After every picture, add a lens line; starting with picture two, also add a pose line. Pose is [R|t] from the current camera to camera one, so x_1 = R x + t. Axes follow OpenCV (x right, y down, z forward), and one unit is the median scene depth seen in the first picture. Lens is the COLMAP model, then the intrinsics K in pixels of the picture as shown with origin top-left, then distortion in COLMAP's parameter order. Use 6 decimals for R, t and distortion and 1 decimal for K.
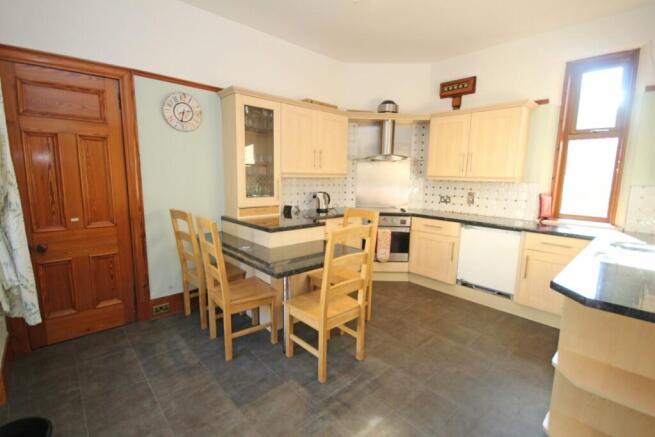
lens RADIAL K [[299.3, 0, 331.3], [0, 299.3, 219.2], [0, 0, 1]] dist [-0.004486, -0.000697]
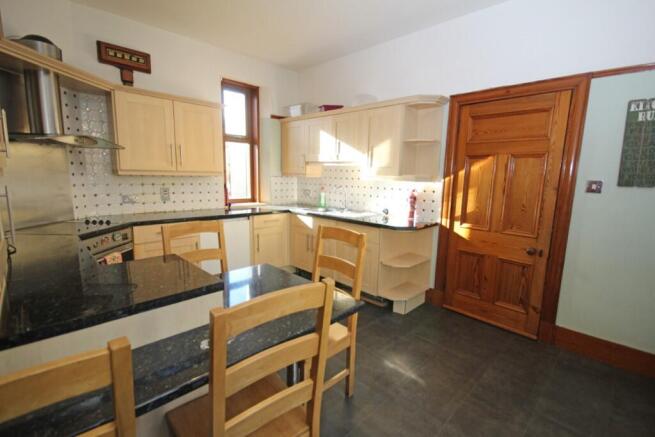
lens RADIAL K [[307.1, 0, 326.8], [0, 307.1, 221.2], [0, 0, 1]] dist [-0.001354, -0.000147]
pose [[-0.034219, -0.172540, 0.984408, -0.466789], [0.129848, 0.975868, 0.175557, -0.089090], [-0.990943, 0.133831, -0.010990, 0.530400]]
